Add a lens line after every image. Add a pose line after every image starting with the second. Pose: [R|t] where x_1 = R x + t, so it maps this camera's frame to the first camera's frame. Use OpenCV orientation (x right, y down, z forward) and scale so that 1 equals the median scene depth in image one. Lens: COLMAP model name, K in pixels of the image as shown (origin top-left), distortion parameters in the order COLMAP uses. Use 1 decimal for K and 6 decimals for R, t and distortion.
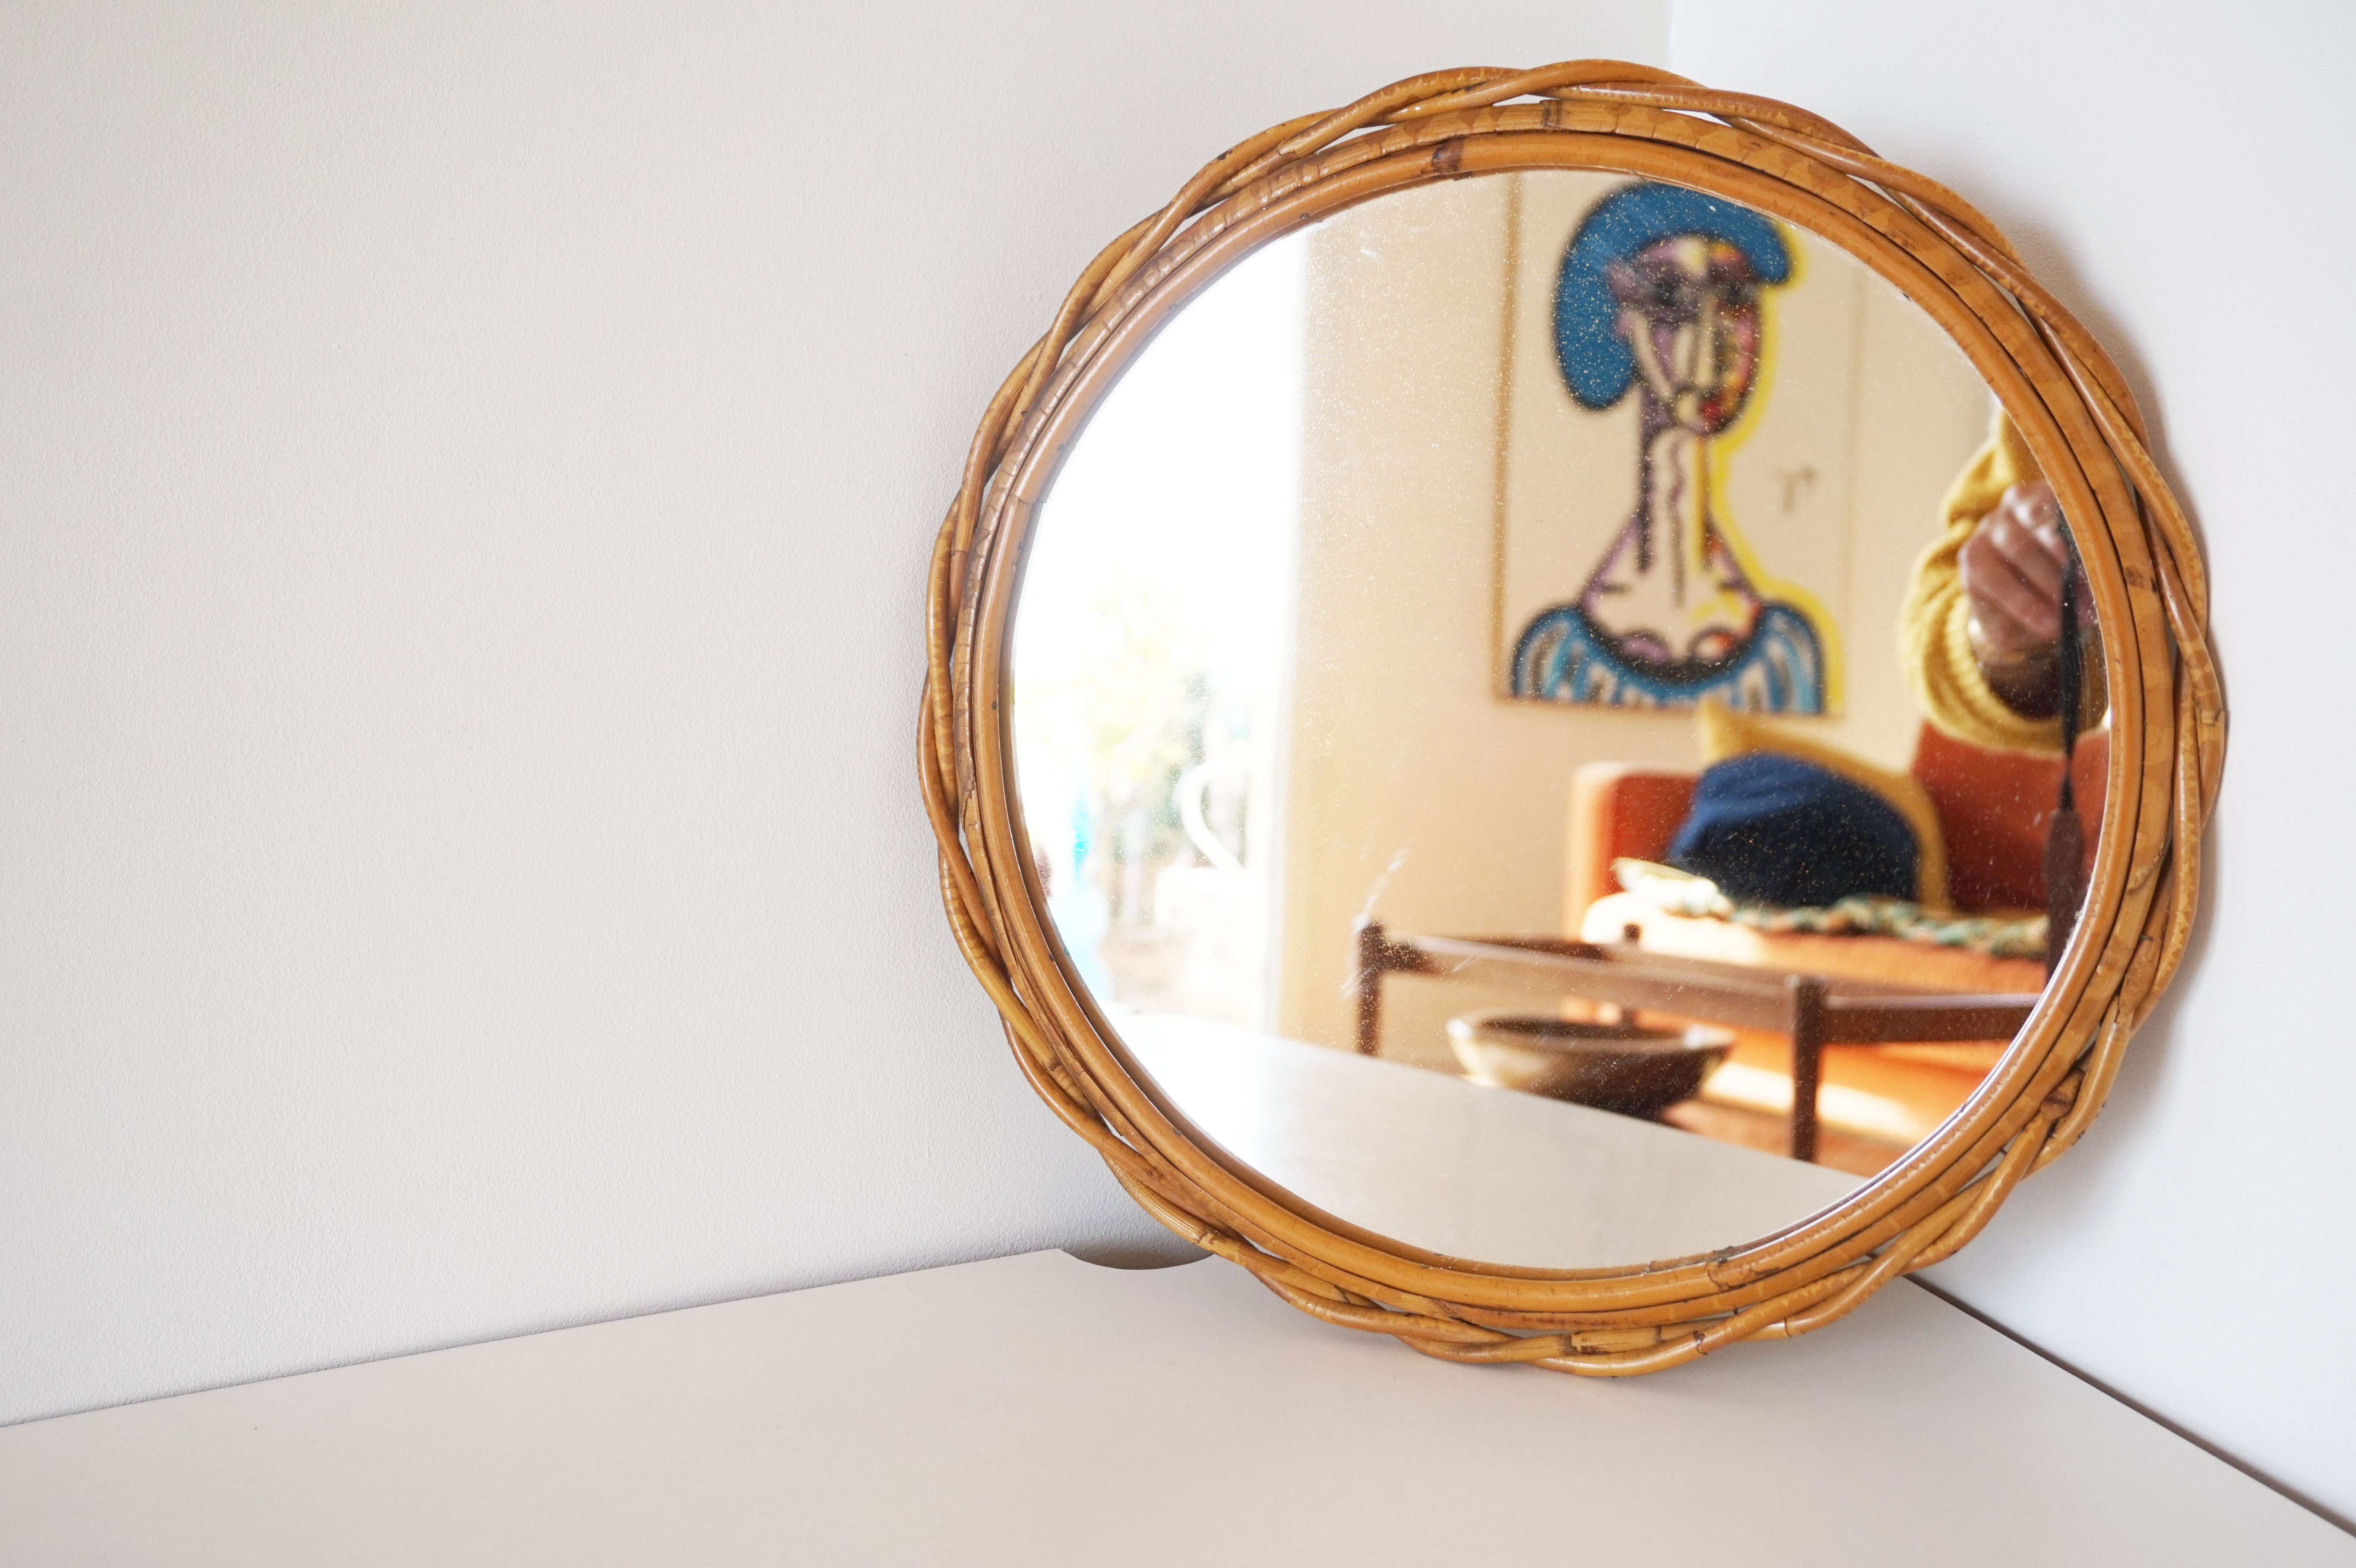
lens RADIAL K [[2477.5, 0, 1171.6], [0, 2477.5, 806.1], [0, 0, 1]] dist [0.038587, 0.000000]
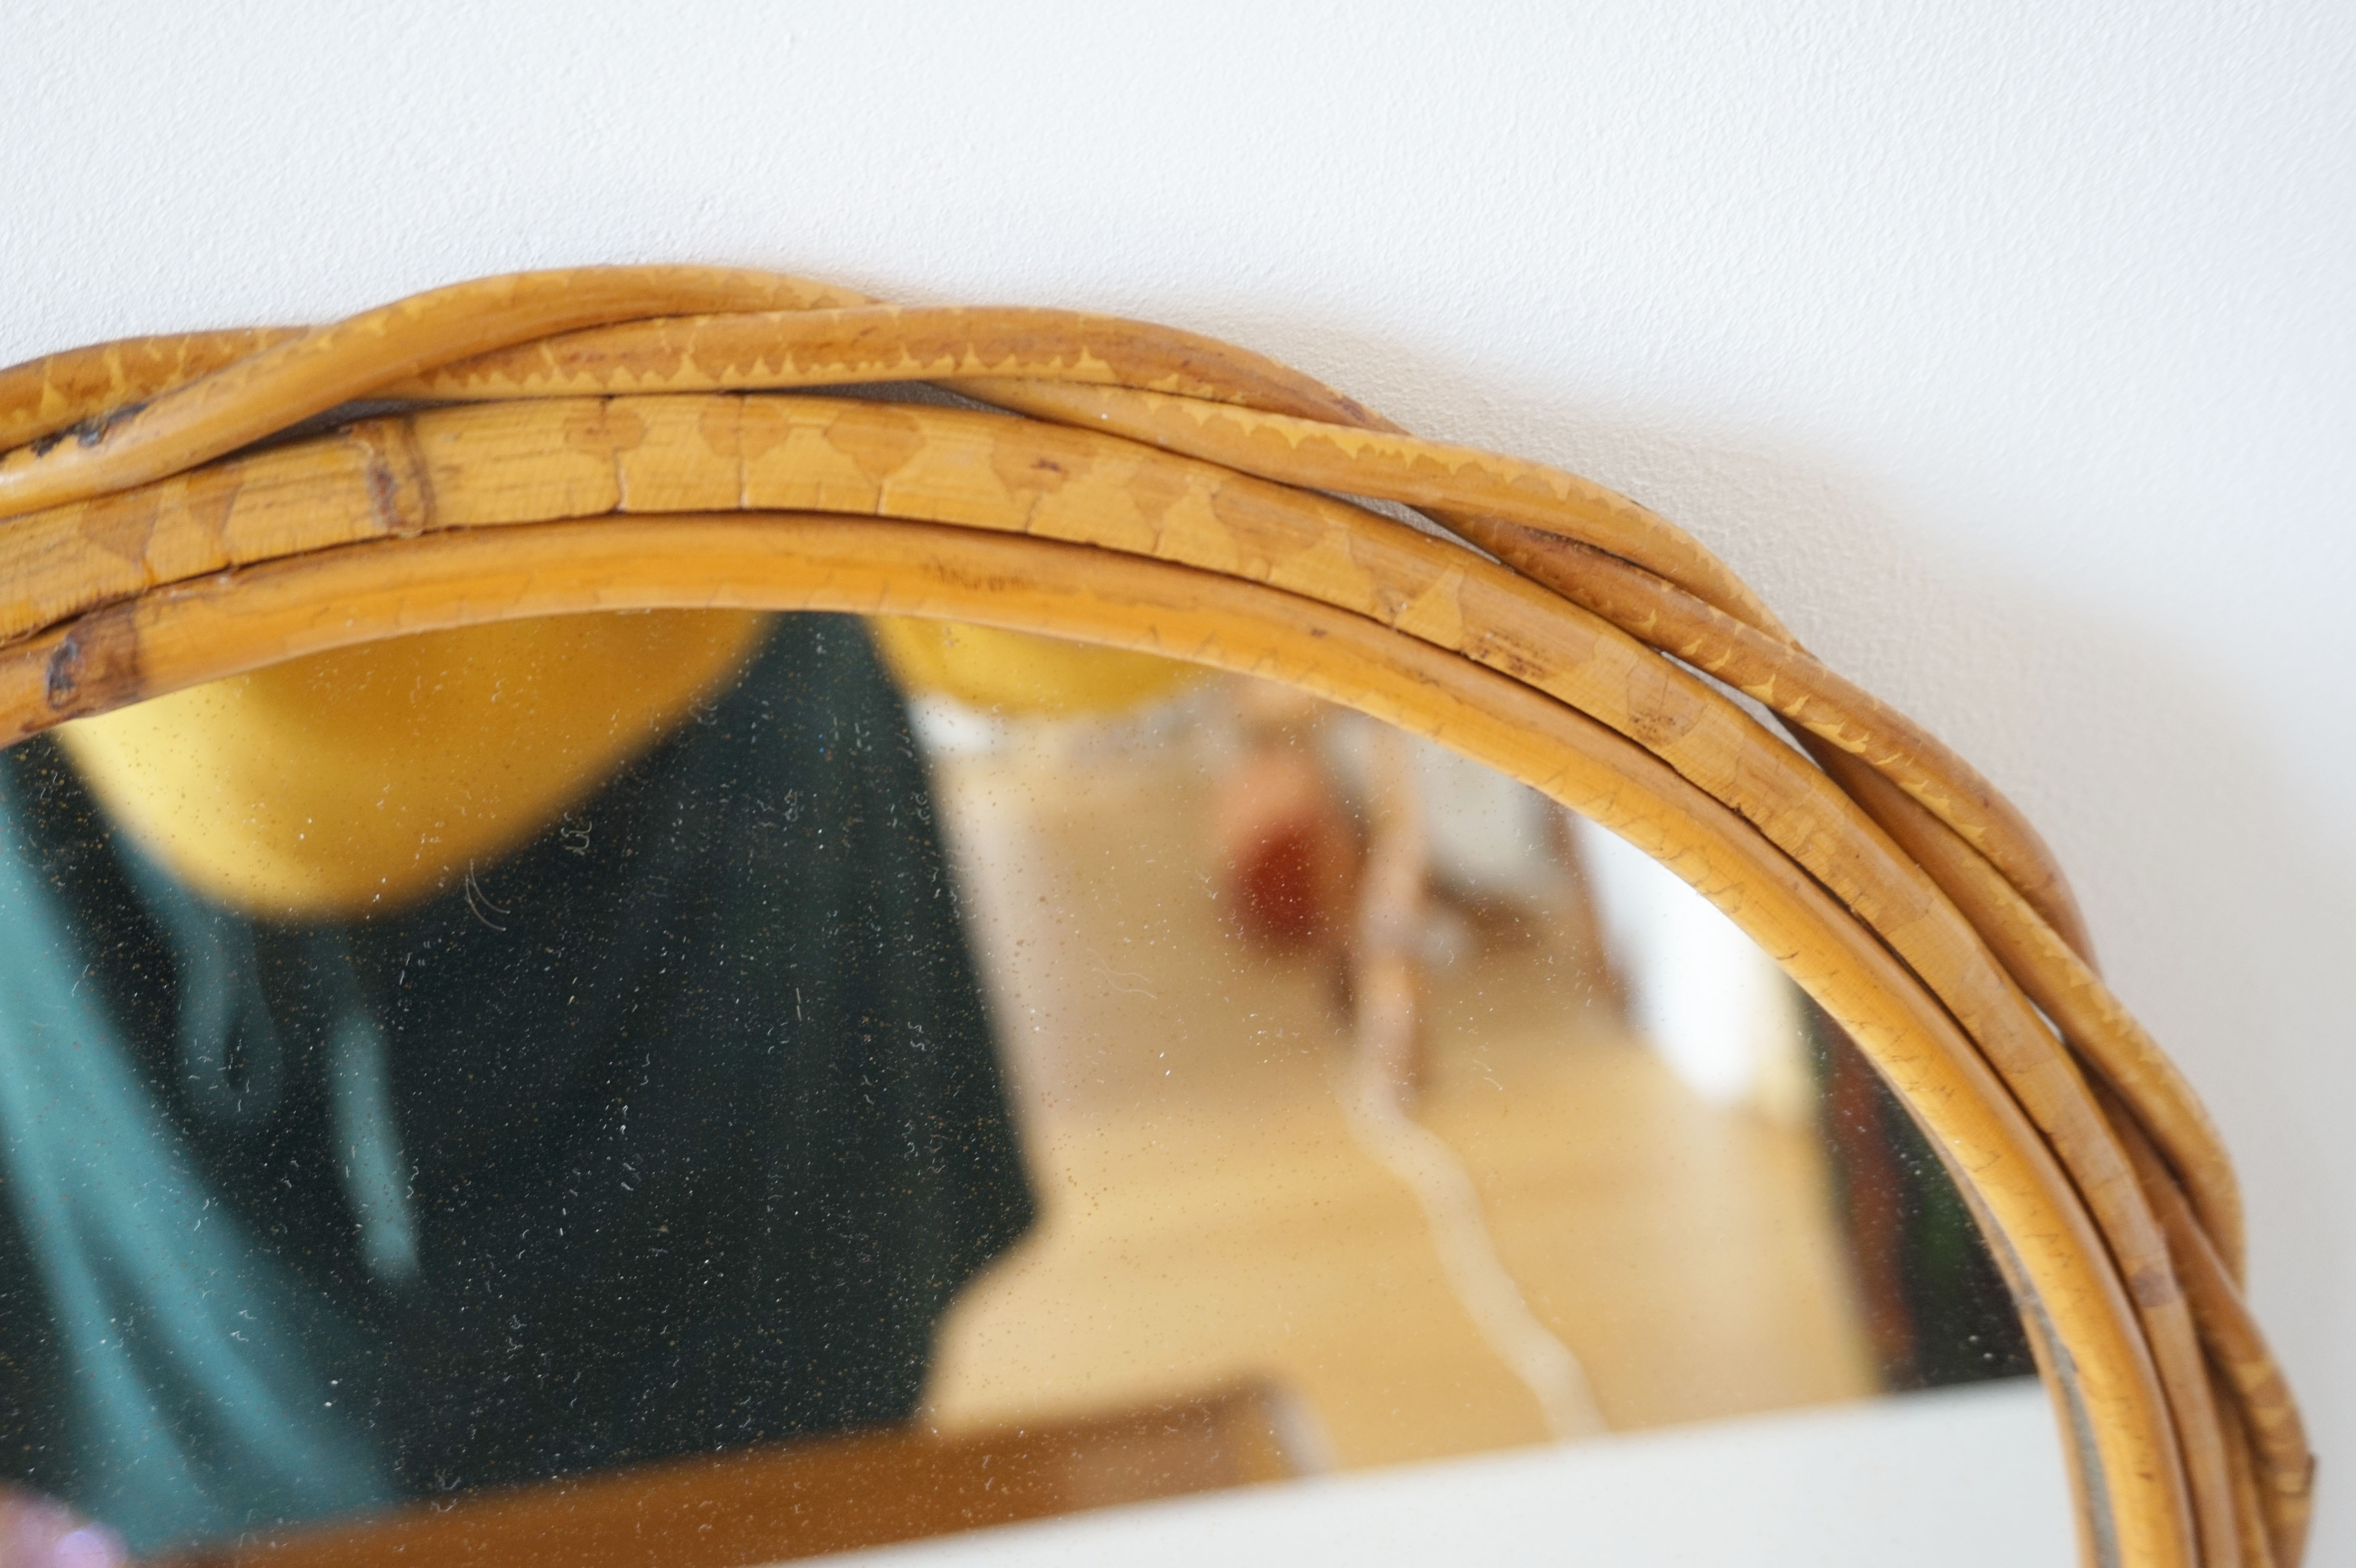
lens RADIAL K [[2477.5, 0, 1175.6], [0, 2477.5, 796.0], [0, 0, 1]] dist [0.038587, 0.000000]
pose [[0.860002, -0.322802, 0.395216, 0.102407], [0.237424, 0.938674, 0.250042, -0.302335], [-0.451693, -0.121203, 0.883902, 0.688348]]
